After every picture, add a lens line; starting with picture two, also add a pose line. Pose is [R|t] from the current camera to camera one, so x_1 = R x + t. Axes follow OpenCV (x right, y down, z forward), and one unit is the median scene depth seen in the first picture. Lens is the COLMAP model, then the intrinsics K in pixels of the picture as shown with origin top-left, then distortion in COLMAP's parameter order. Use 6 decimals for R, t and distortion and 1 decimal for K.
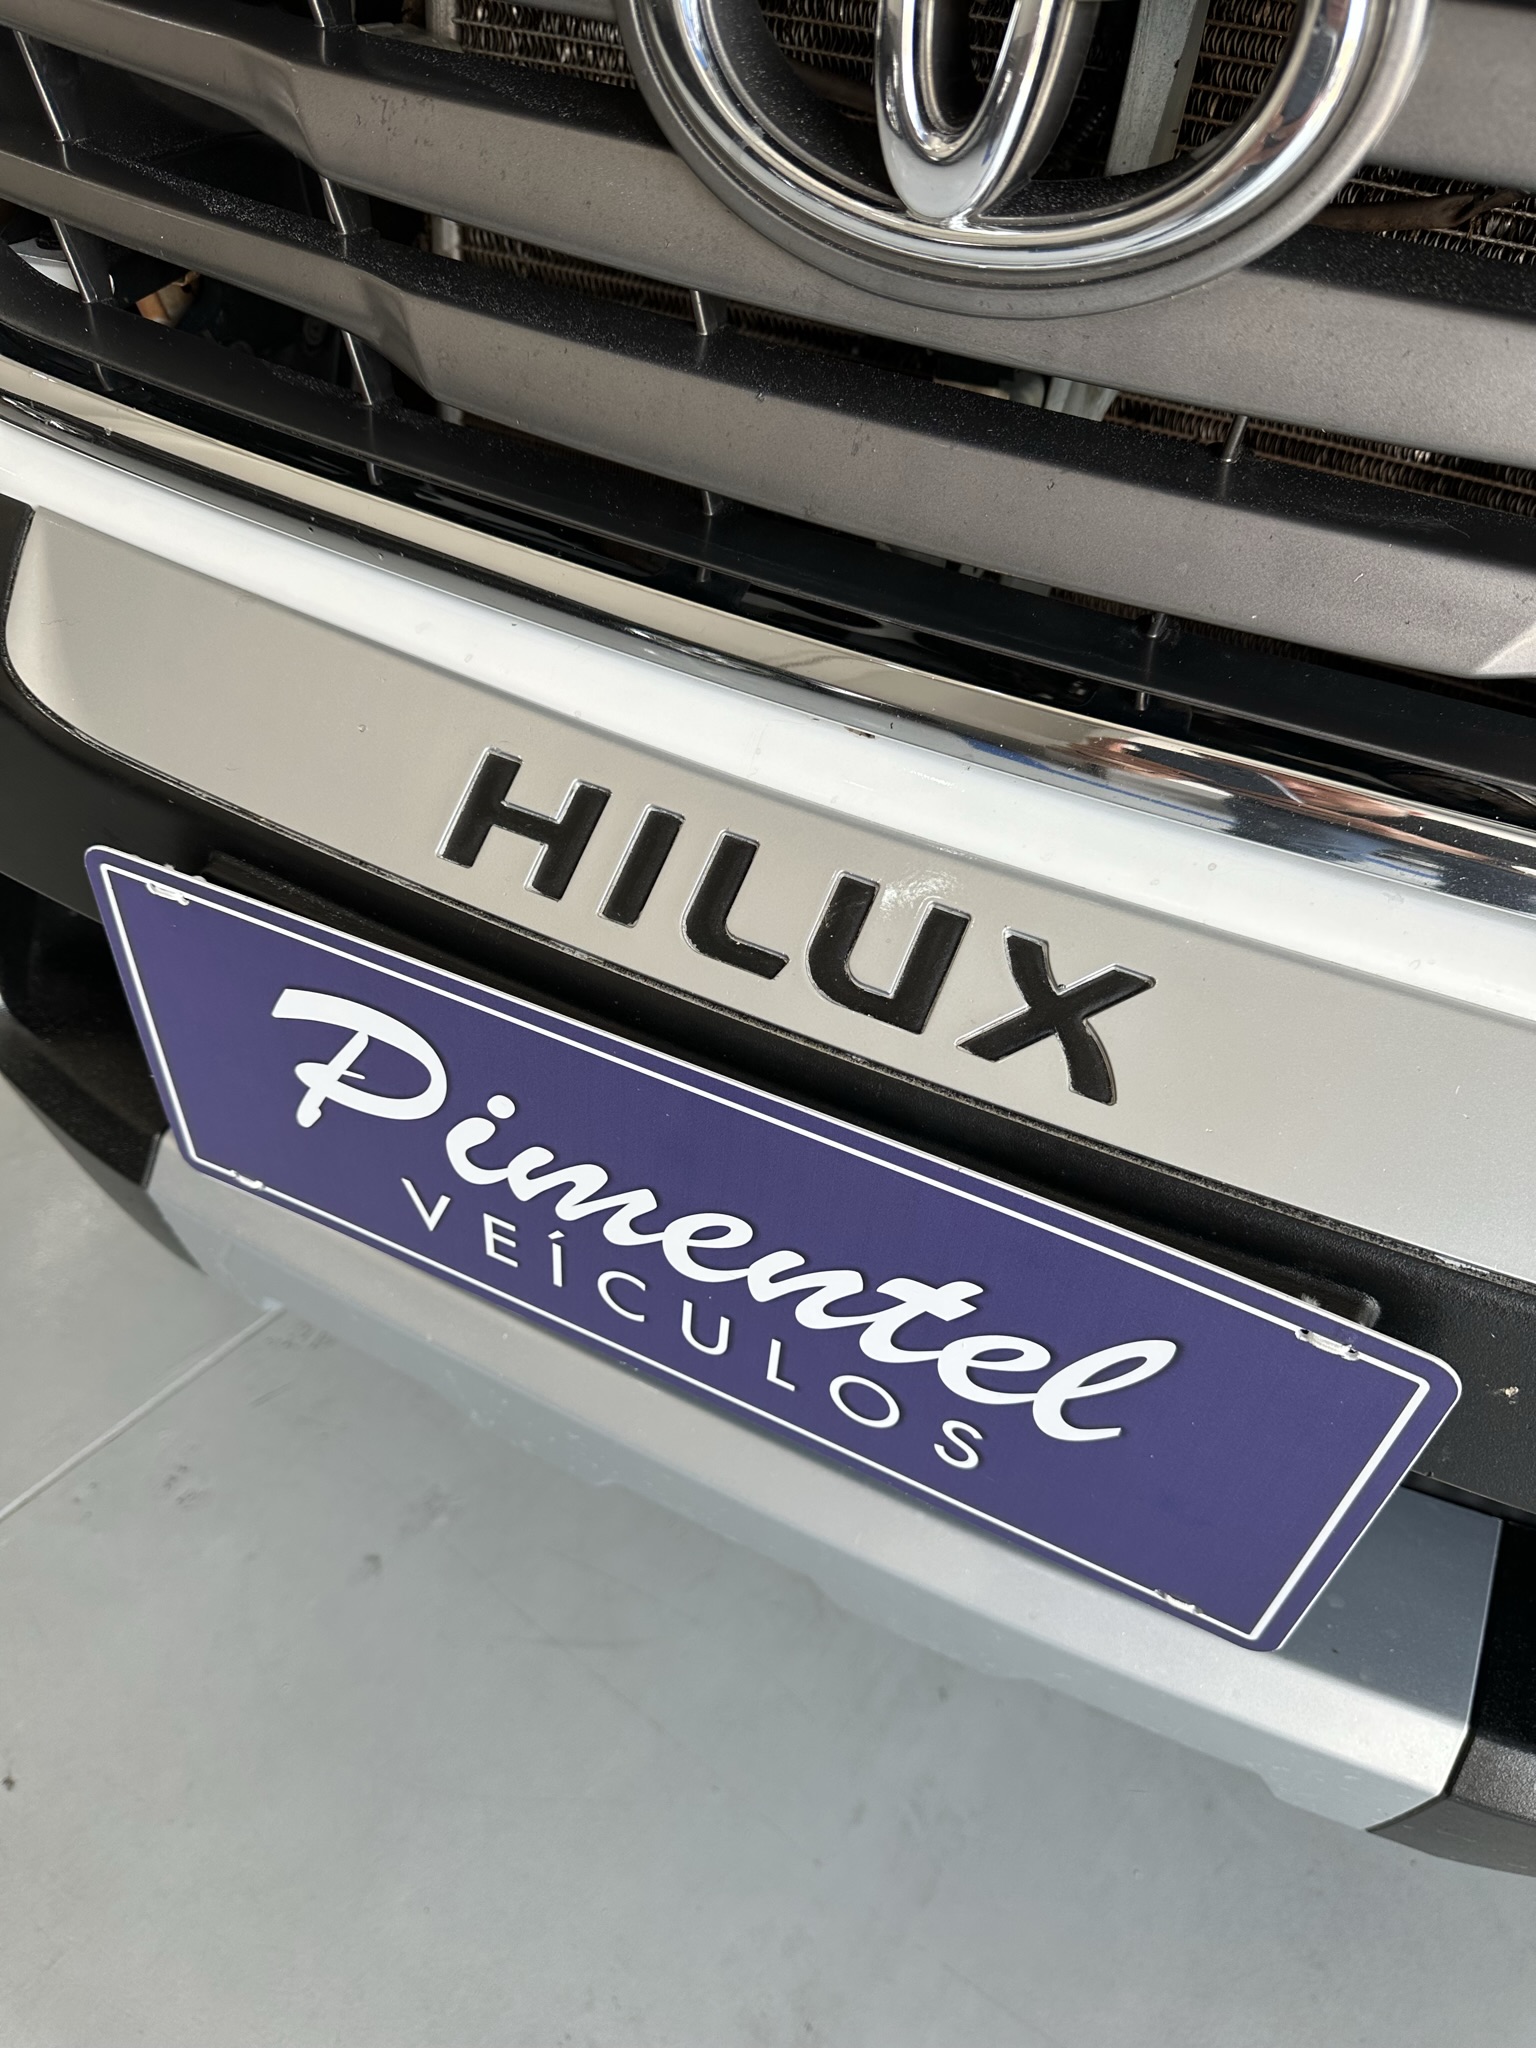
lens RADIAL K [[1442.0, 0, 764.5], [0, 1442.0, 1016.0], [0, 0, 1]] dist [0.080826, -0.069055]
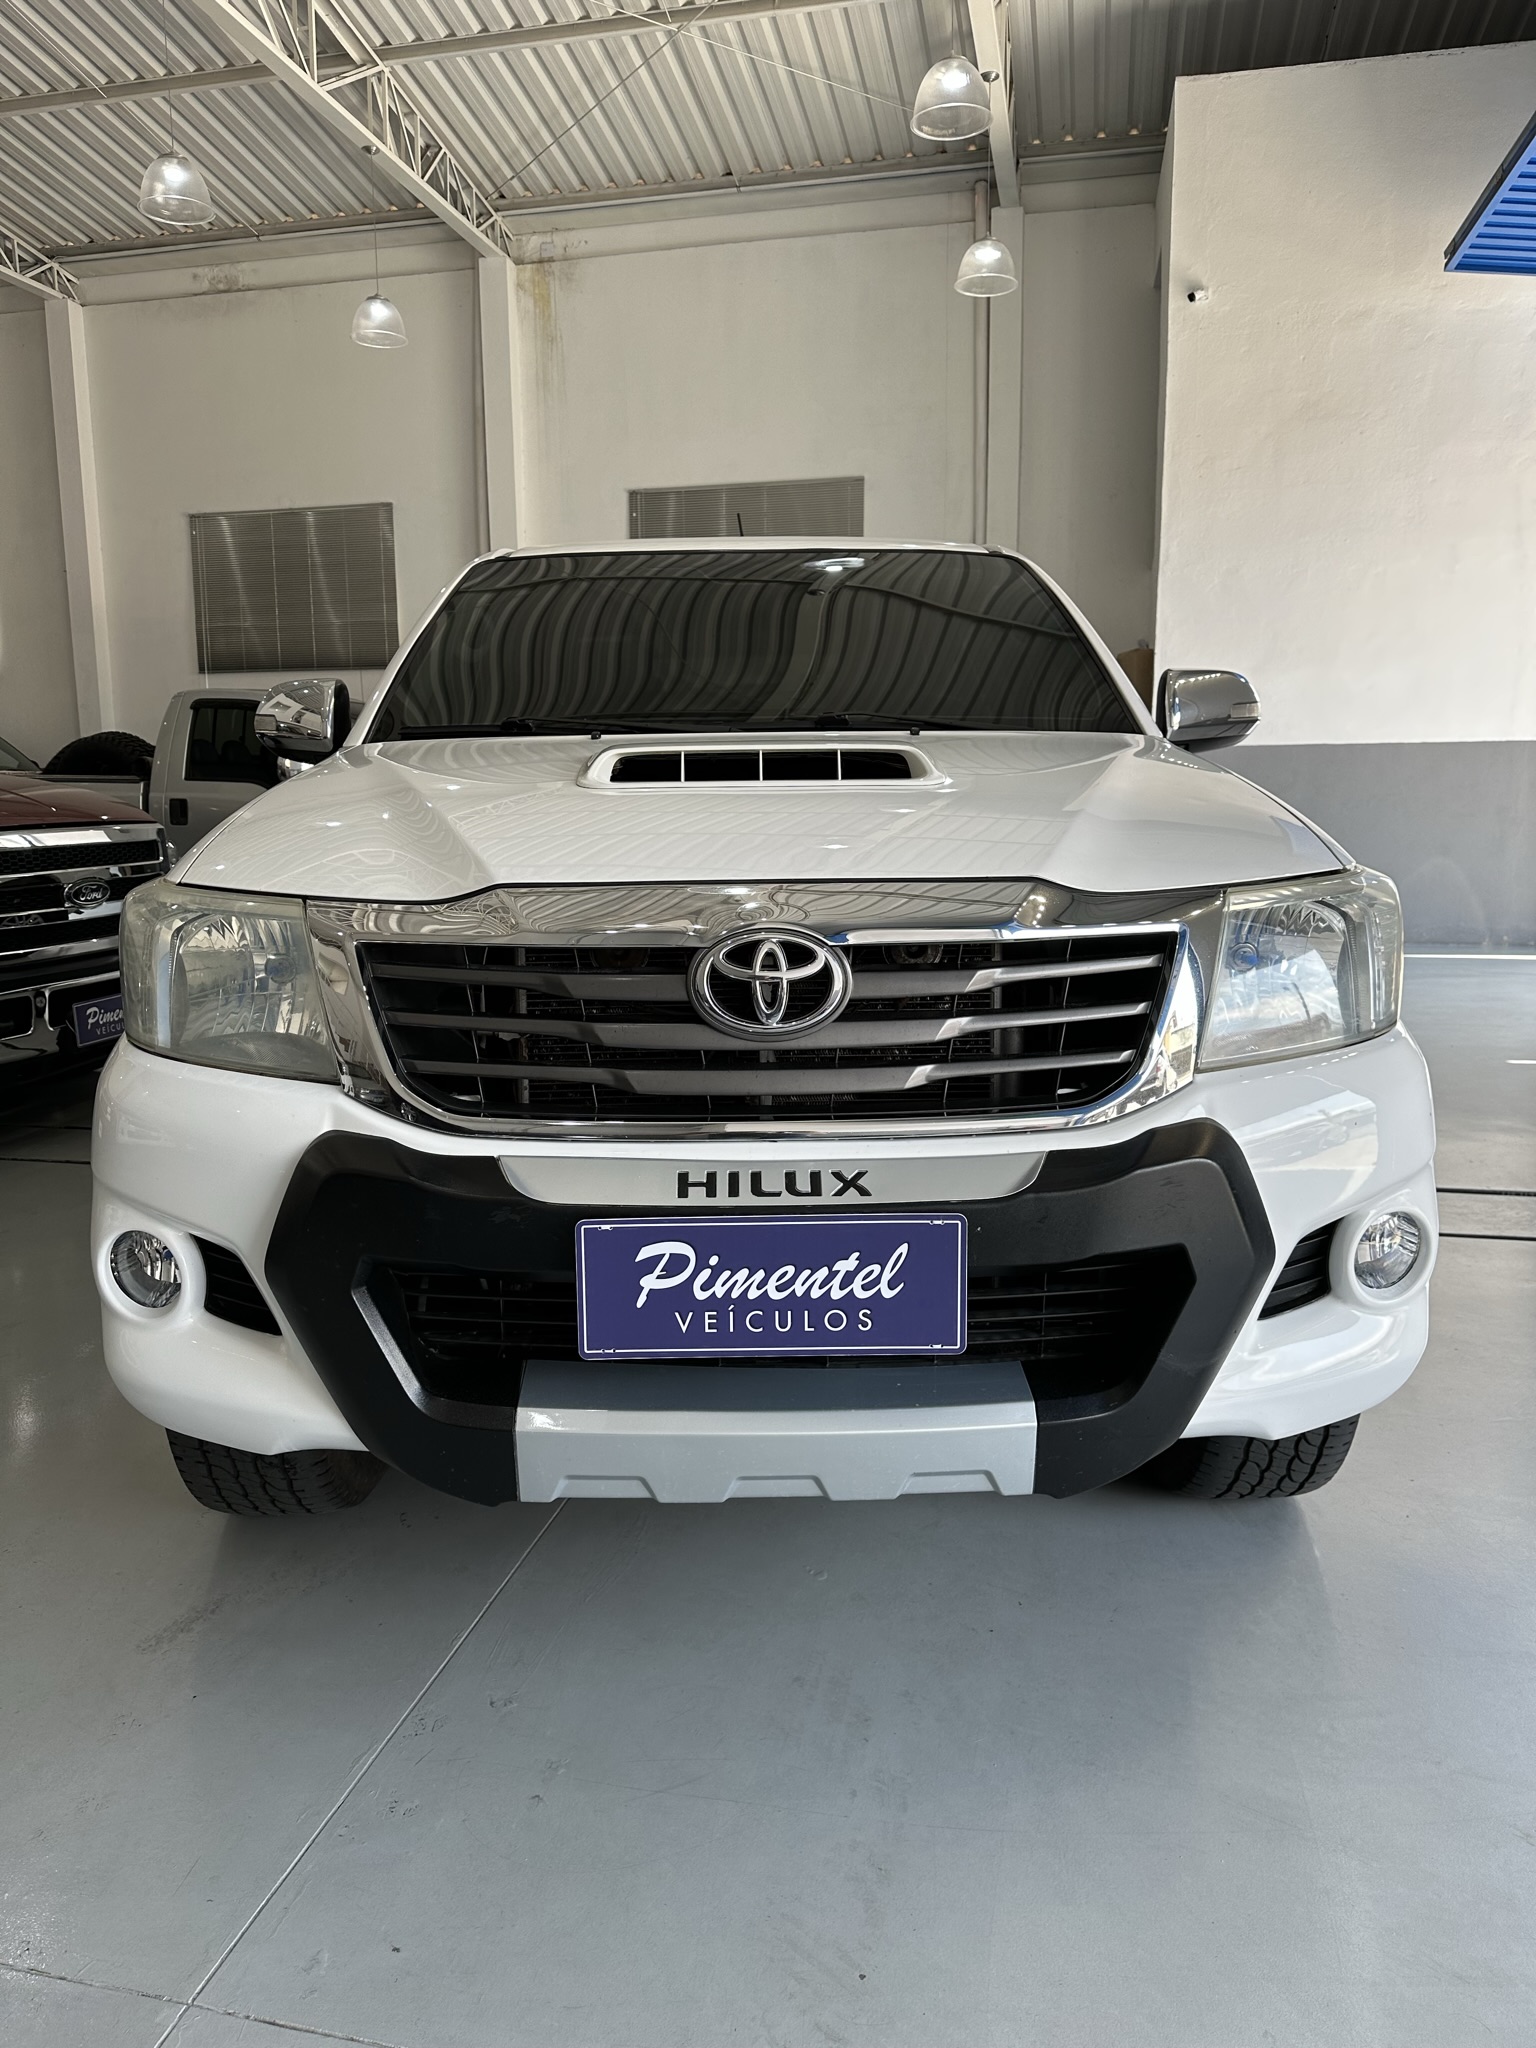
lens RADIAL K [[1442.0, 0, 764.5], [0, 1442.0, 1016.0], [0, 0, 1]] dist [0.080826, -0.069055]
pose [[0.894893, -0.151519, 0.419772, -1.496844], [0.355608, 0.810419, -0.465580, 1.294546], [-0.269647, 0.565918, 0.779119, -2.147258]]
